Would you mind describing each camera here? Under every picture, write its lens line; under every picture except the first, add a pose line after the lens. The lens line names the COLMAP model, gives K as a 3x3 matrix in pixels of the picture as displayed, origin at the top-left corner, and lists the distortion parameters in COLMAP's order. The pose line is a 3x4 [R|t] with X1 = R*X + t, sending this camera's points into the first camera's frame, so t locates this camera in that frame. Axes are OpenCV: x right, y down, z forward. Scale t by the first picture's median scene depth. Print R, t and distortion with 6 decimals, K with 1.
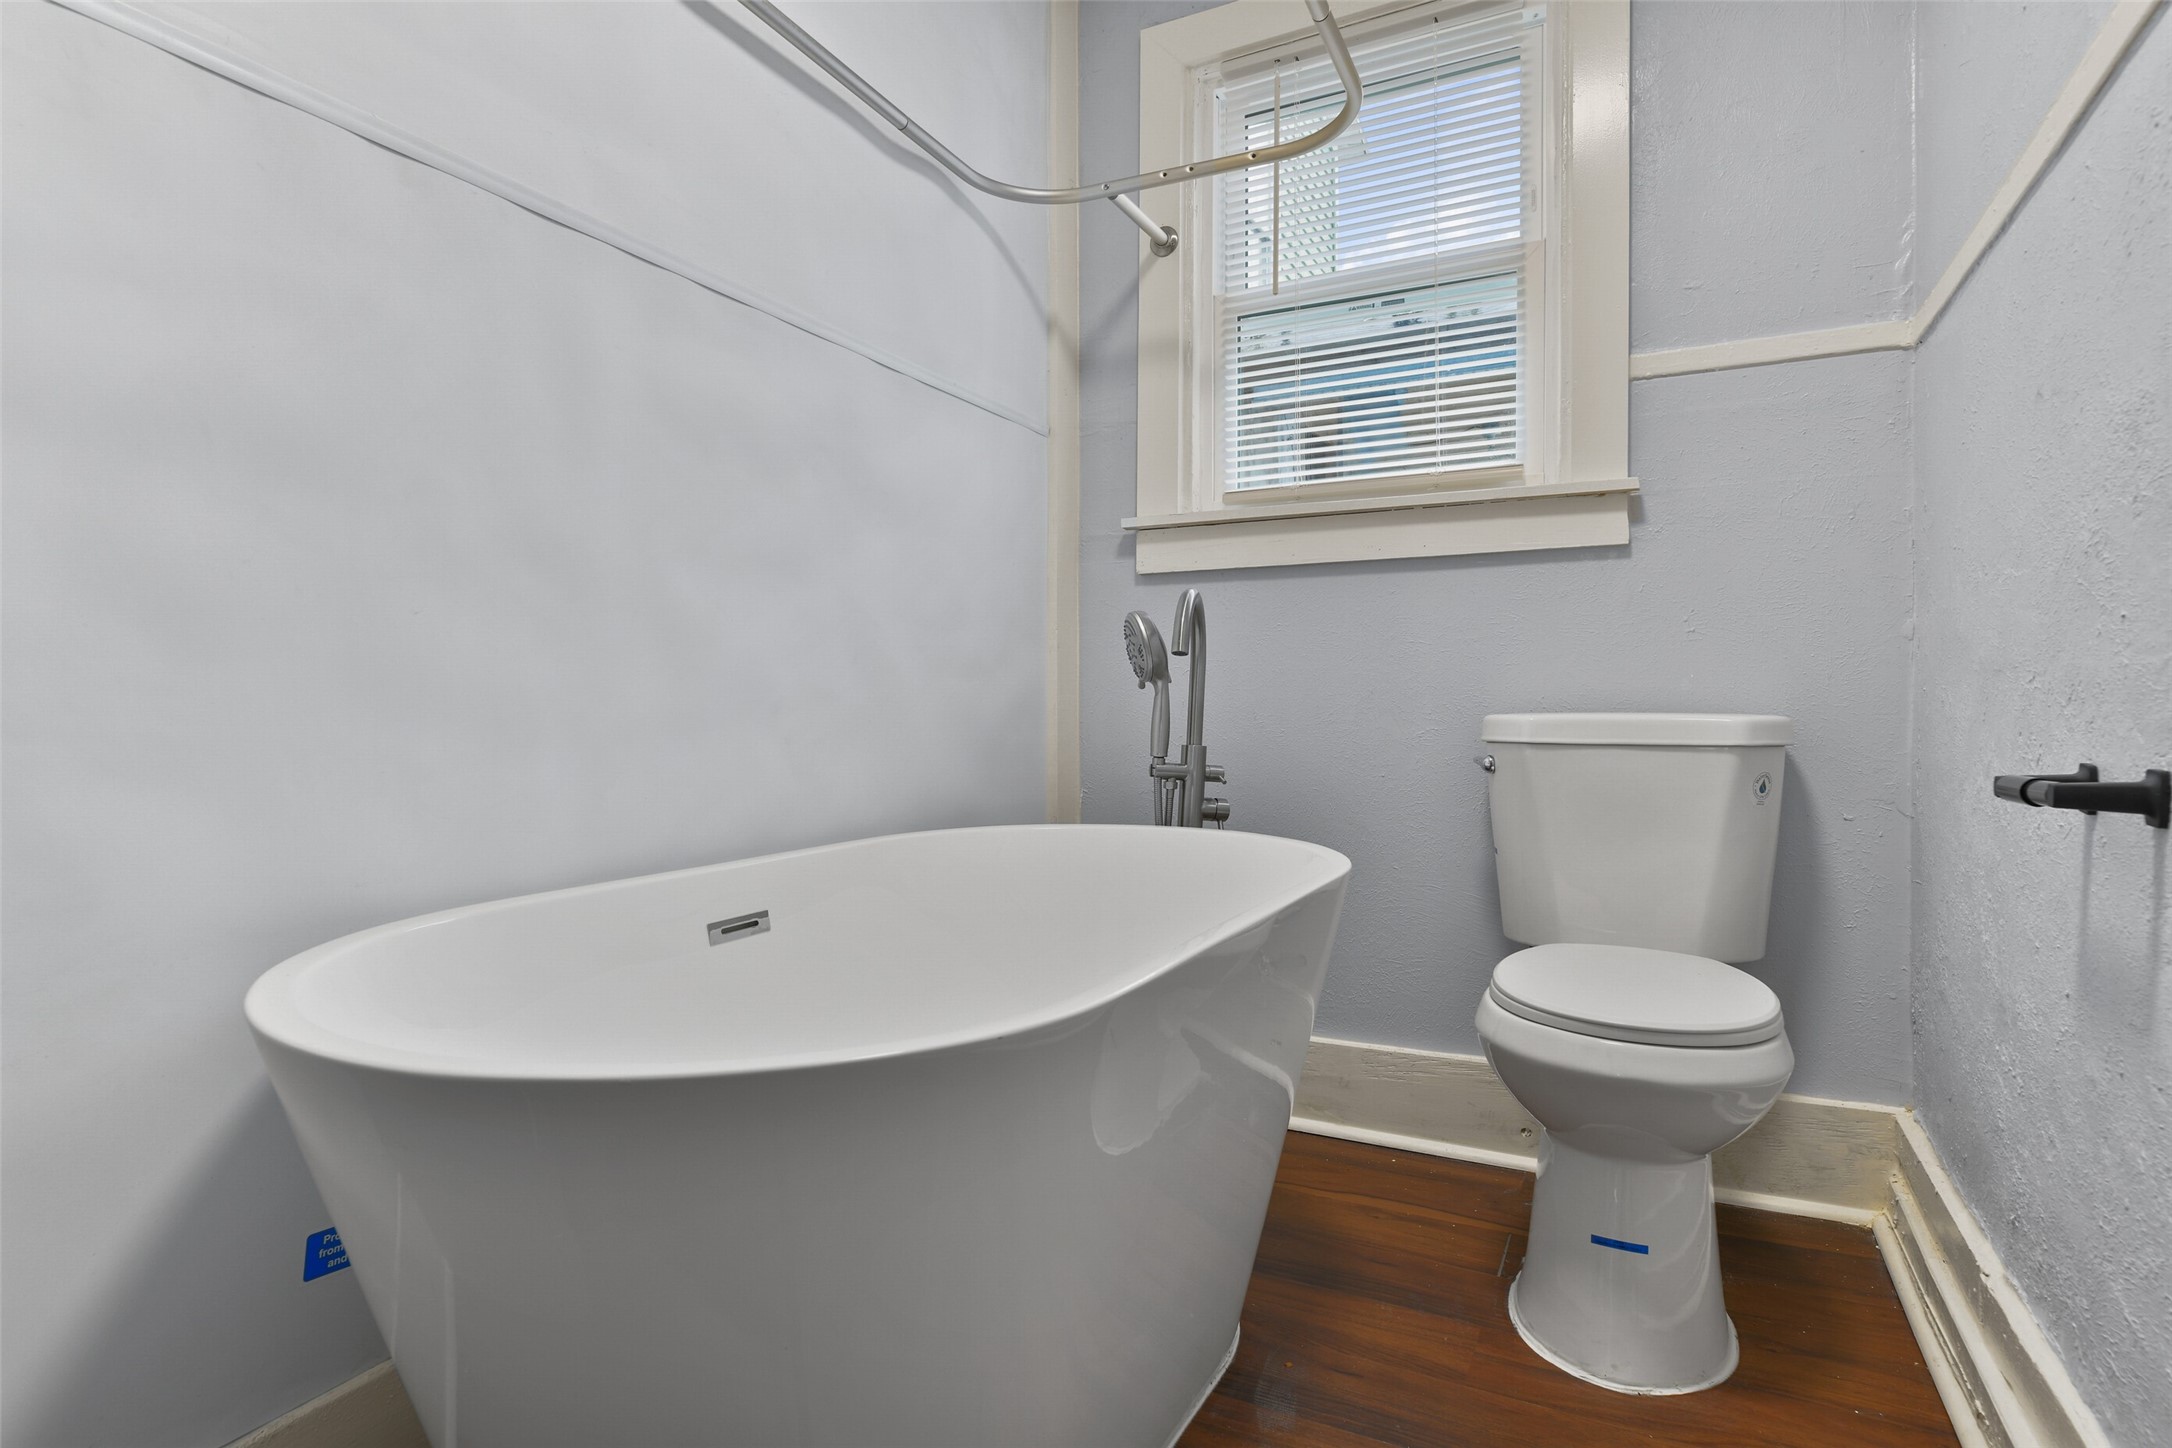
lens RADIAL K [[1138.0, 0, 1086.0], [0, 1138.0, 724.0], [0, 0, 1]] dist [0.000584, 0.000683]
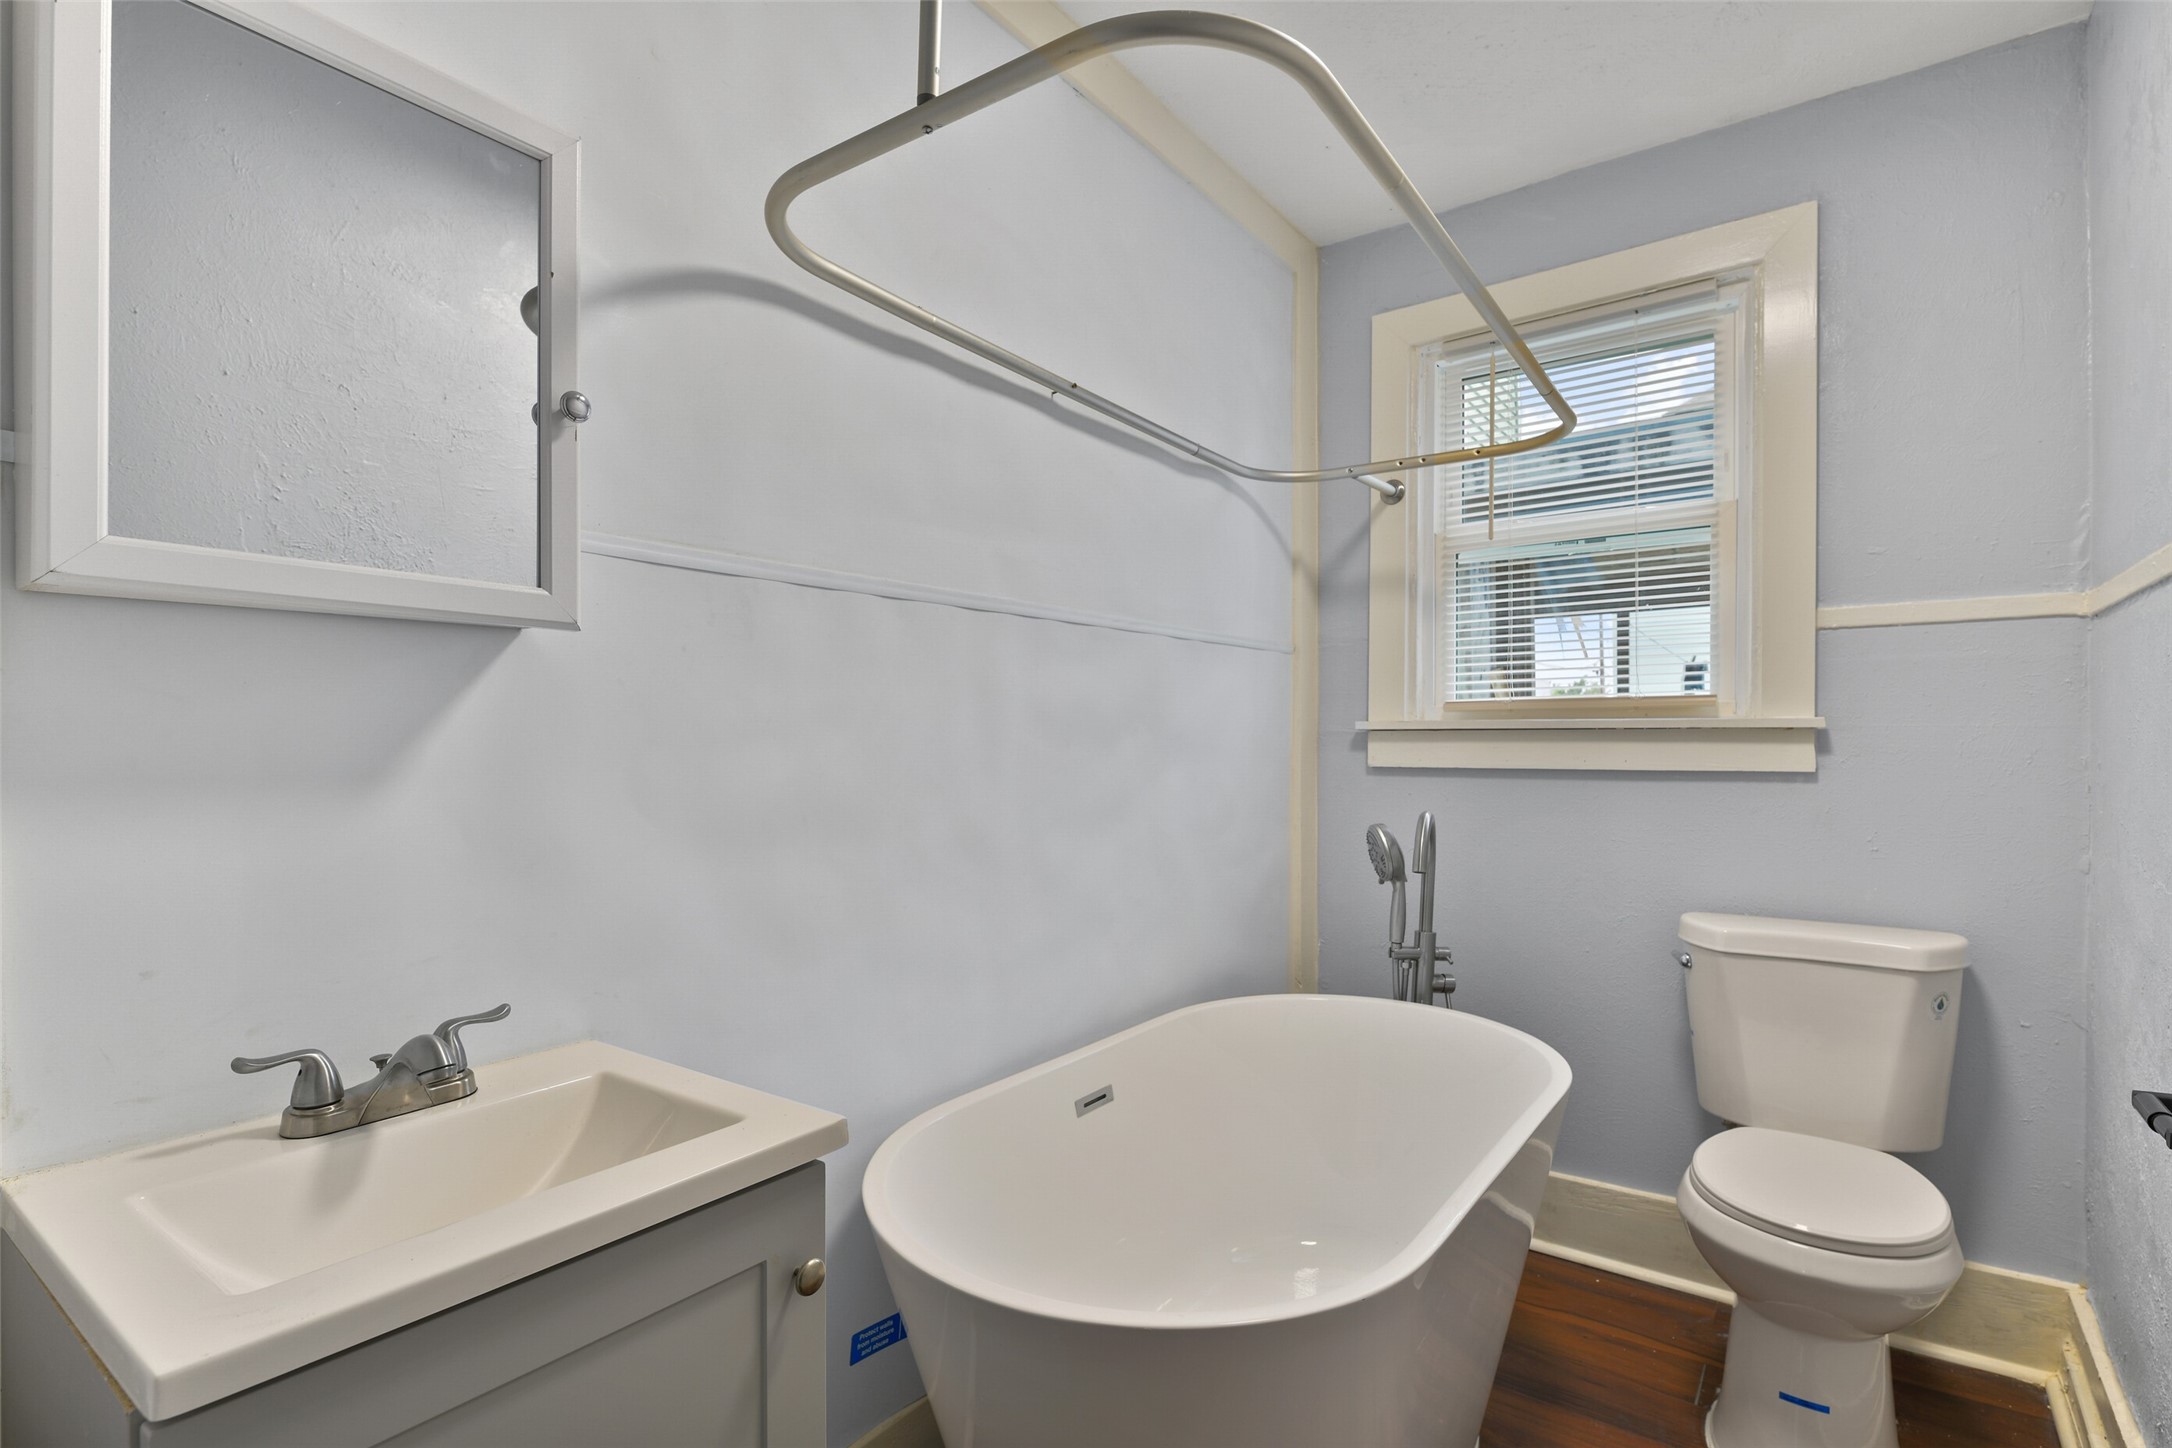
lens RADIAL K [[1056.2, 0, 1085.2], [0, 1056.2, 748.6], [0, 0, 1]] dist [-0.000828, -0.001169]
pose [[0.986932, 0.001464, -0.161128, -0.085879], [-0.001150, 0.999997, 0.002039, -0.184699], [0.161131, -0.001827, 0.986931, -0.184429]]
